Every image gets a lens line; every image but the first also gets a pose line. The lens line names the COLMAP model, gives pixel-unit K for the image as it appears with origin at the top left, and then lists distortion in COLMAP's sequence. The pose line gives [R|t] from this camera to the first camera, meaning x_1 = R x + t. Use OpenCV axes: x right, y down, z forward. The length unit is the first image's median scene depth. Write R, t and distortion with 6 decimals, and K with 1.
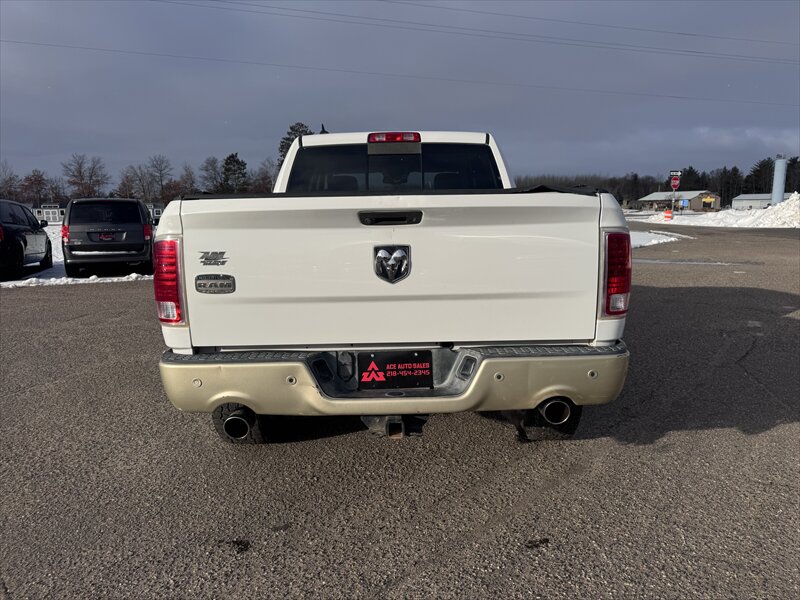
lens RADIAL K [[562.7, 0, 404.6], [0, 562.7, 314.4], [0, 0, 1]] dist [0.063846, -0.088602]
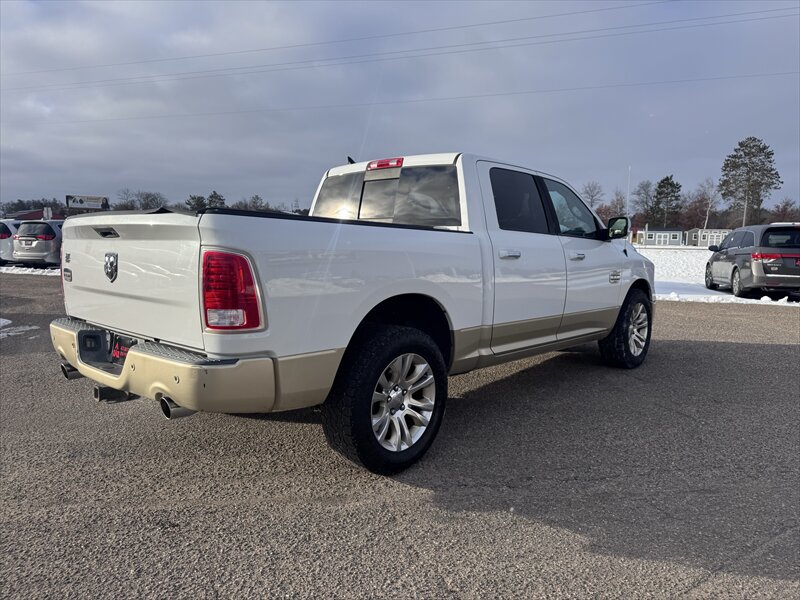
lens RADIAL K [[562.7, 0, 404.6], [0, 562.7, 314.4], [0, 0, 1]] dist [0.063846, -0.088602]
pose [[0.741292, 0.108939, -0.662283, 0.746102], [-0.136406, 0.990600, 0.010265, -0.048509], [0.657176, 0.082730, 0.749184, 0.251878]]
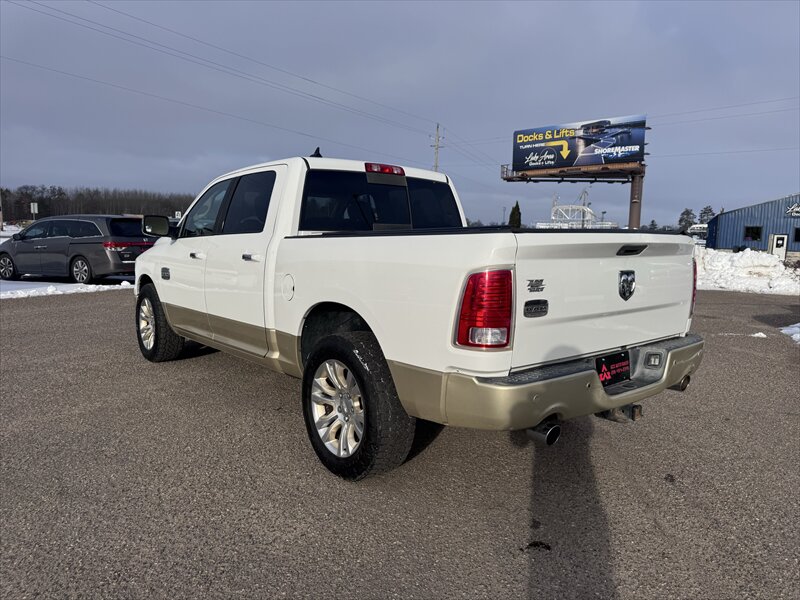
lens RADIAL K [[575.0, 0, 405.7], [0, 575.0, 301.6], [0, 0, 1]] dist [-0.004866, -0.004800]
pose [[0.763565, -0.039978, 0.644492, -0.696868], [0.077155, 0.996580, -0.029592, -0.029689], [-0.641104, 0.072321, 0.764038, 0.167221]]
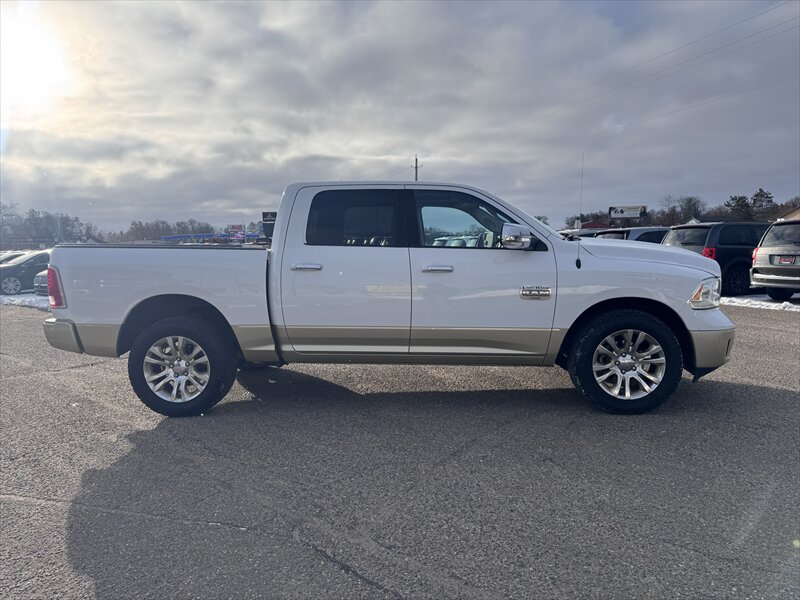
lens RADIAL K [[575.0, 0, 405.7], [0, 575.0, 301.6], [0, 0, 1]] dist [-0.004866, -0.004800]
pose [[-0.063293, 0.107979, -0.992136, 1.345935], [-0.151012, 0.981647, 0.116471, -0.259022], [0.986504, 0.157196, -0.045826, 1.345531]]
